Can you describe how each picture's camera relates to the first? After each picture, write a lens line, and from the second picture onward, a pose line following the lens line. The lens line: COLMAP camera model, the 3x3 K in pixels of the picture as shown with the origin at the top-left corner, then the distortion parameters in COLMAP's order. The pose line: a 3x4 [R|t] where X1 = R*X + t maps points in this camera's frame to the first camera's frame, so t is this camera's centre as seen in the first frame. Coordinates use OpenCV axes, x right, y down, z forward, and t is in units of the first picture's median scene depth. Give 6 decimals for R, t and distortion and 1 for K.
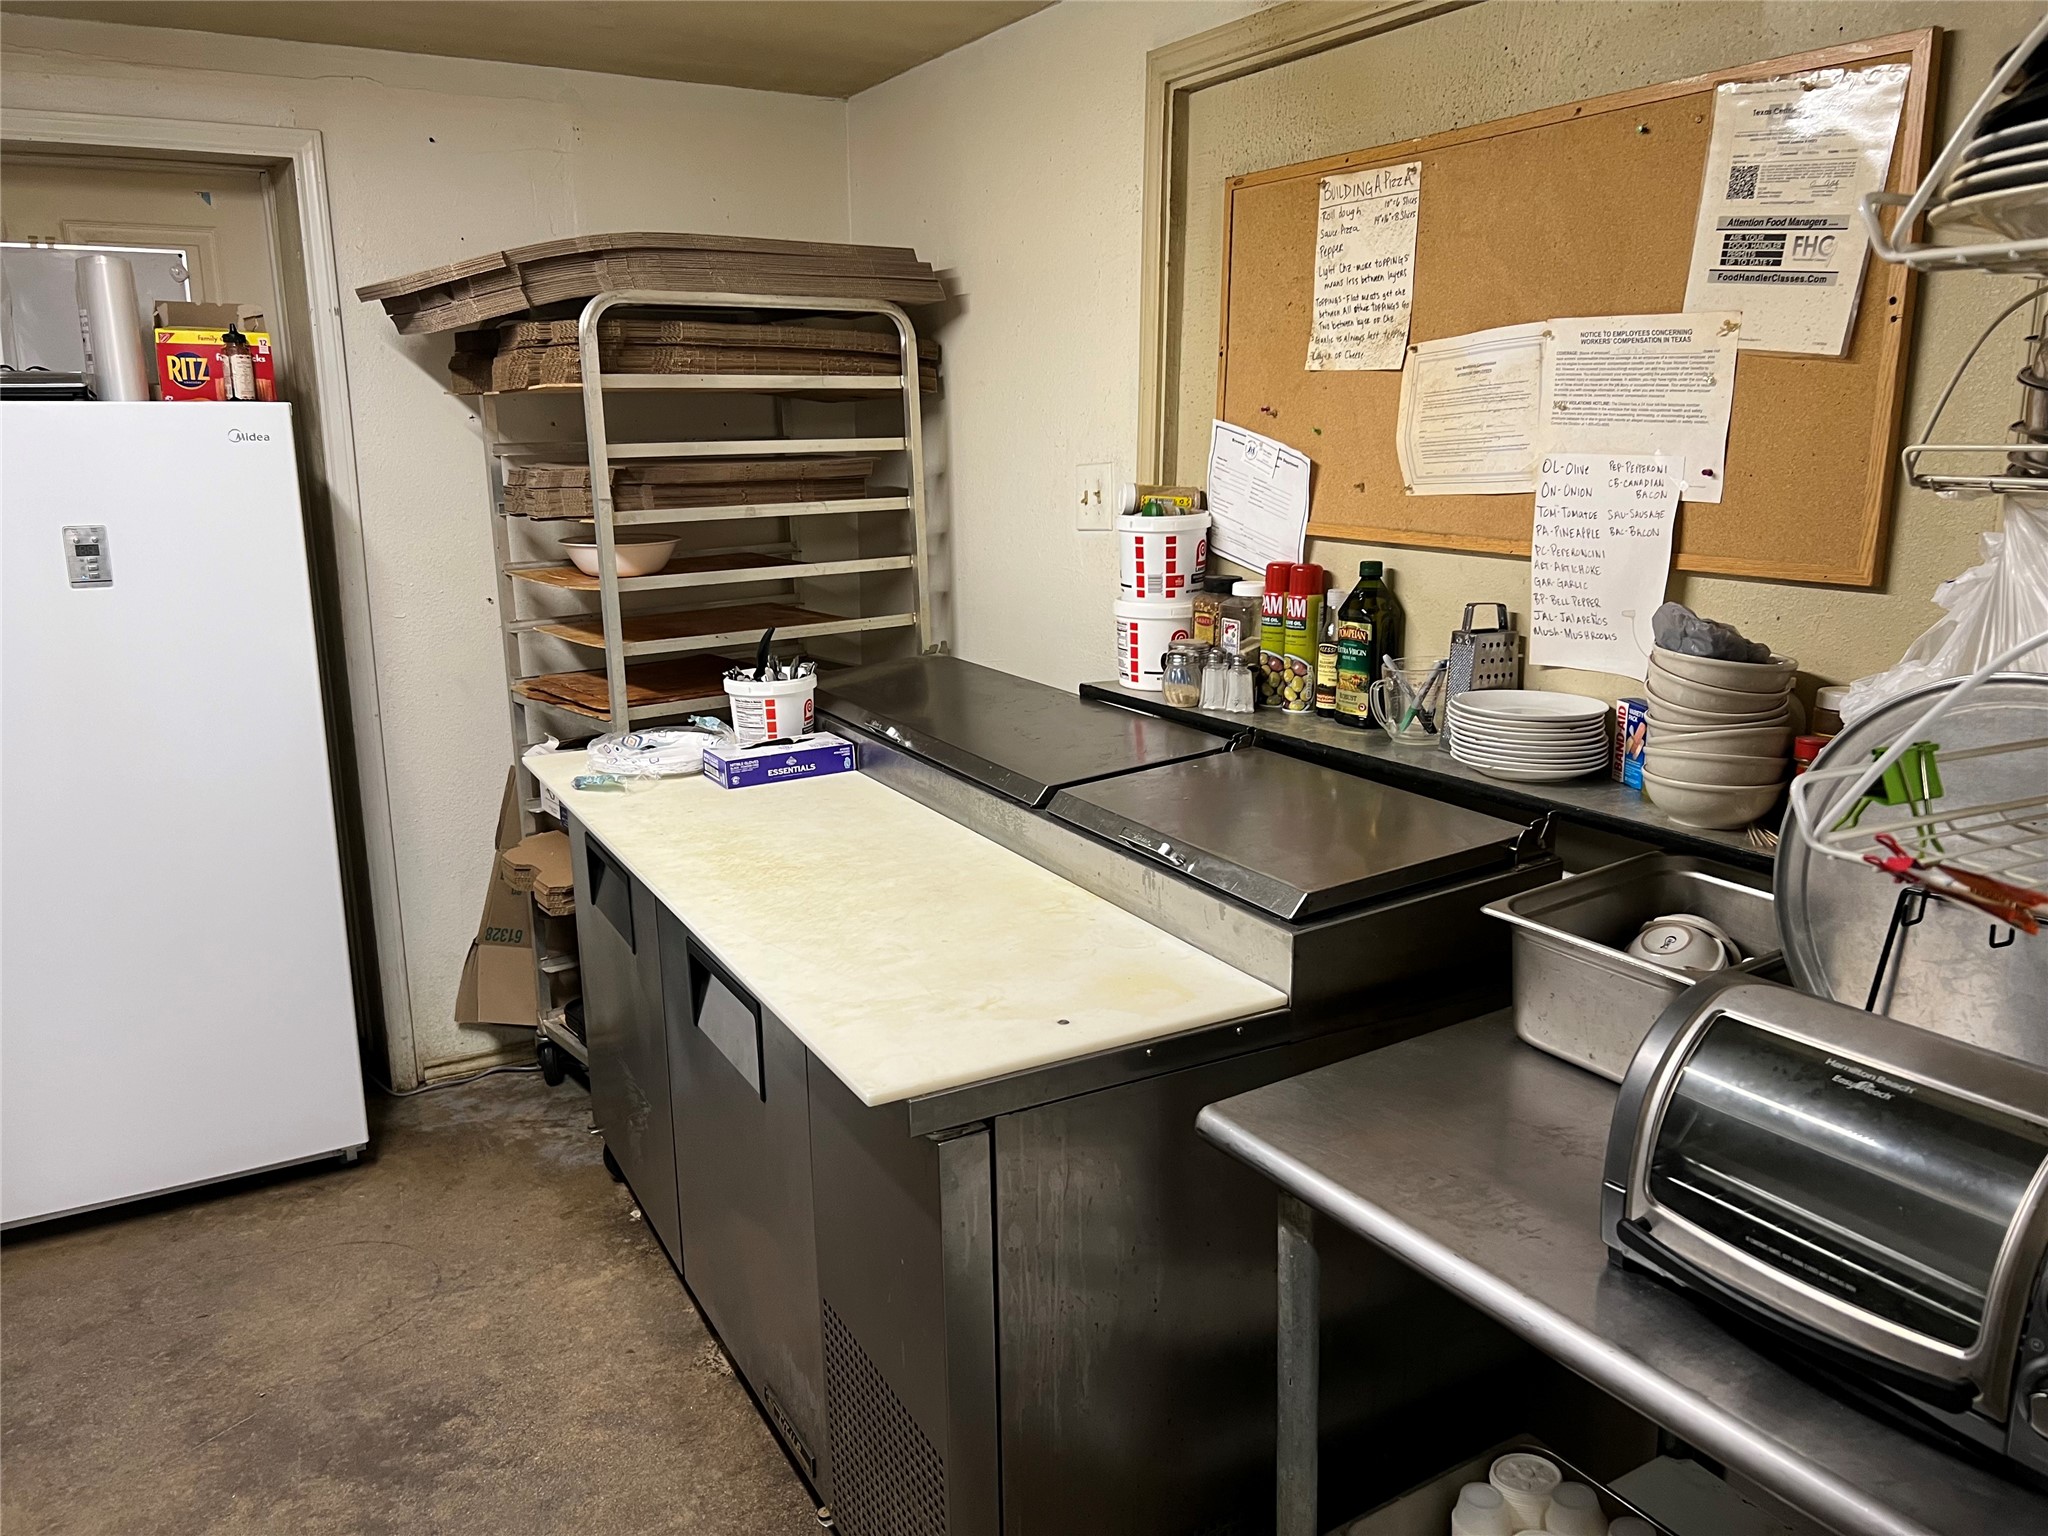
lens RADIAL K [[1536.0, 0, 1019.2], [0, 1536.0, 787.8], [0, 0, 1]] dist [0.062142, -0.071128]
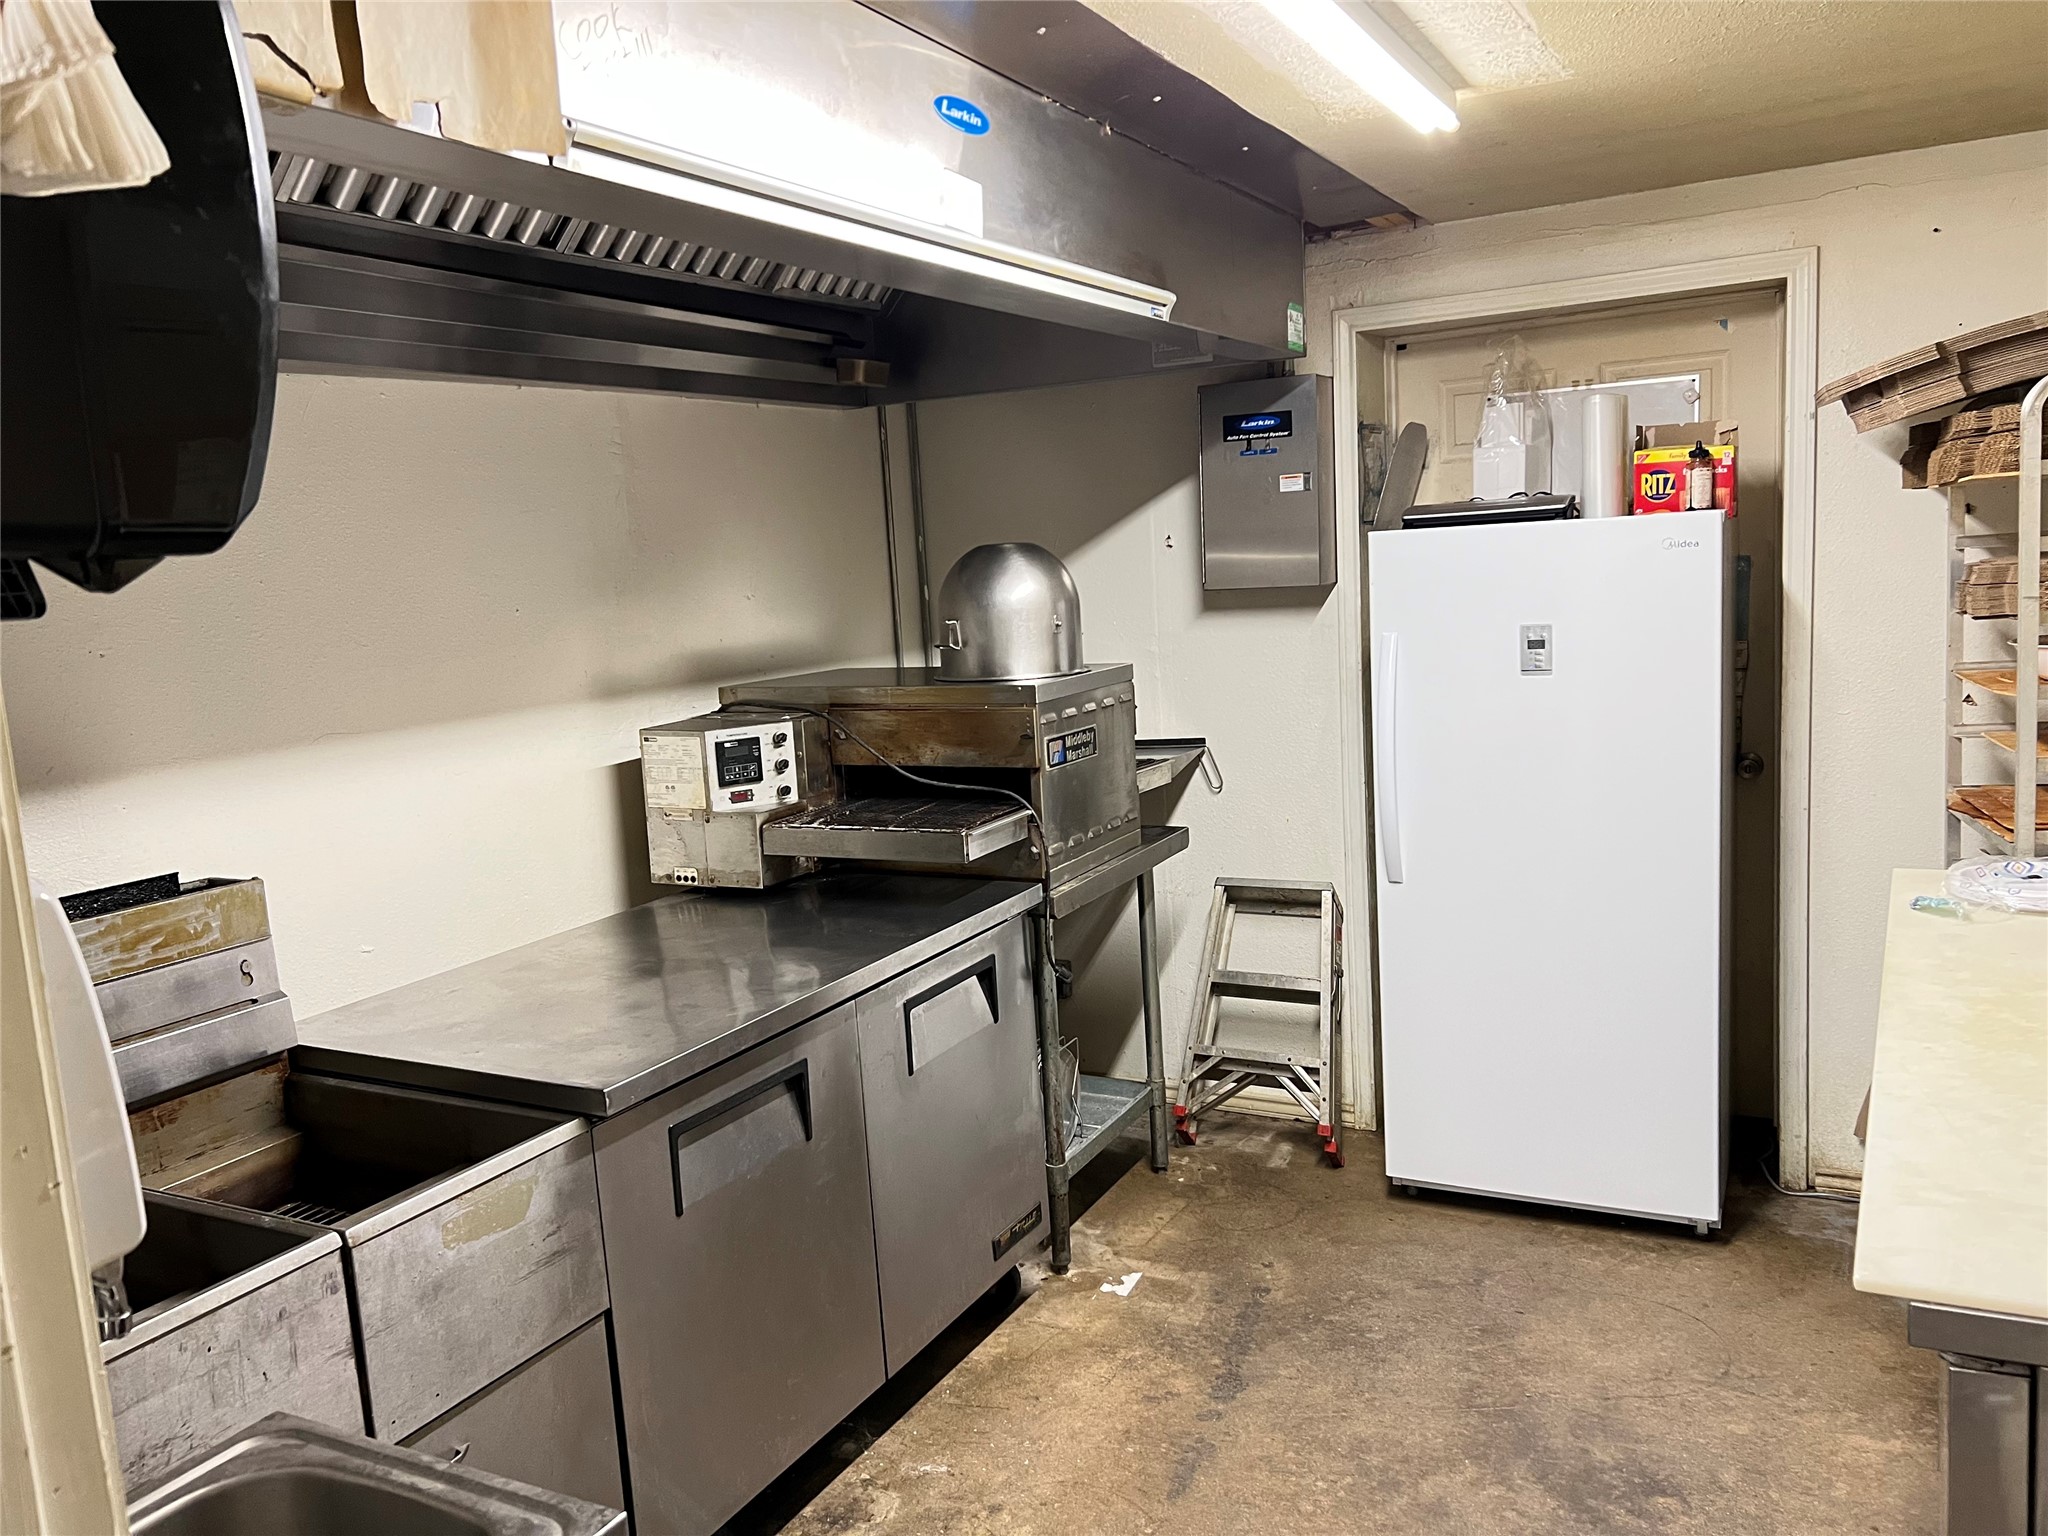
lens RADIAL K [[1536.0, 0, 1016.2], [0, 1536.0, 771.6], [0, 0, 1]] dist [0.062142, -0.071128]
pose [[0.530266, 0.090831, -0.842952, 0.201792], [-0.141112, 0.989832, 0.017890, -0.020795], [0.836006, 0.109464, 0.537692, 0.036936]]
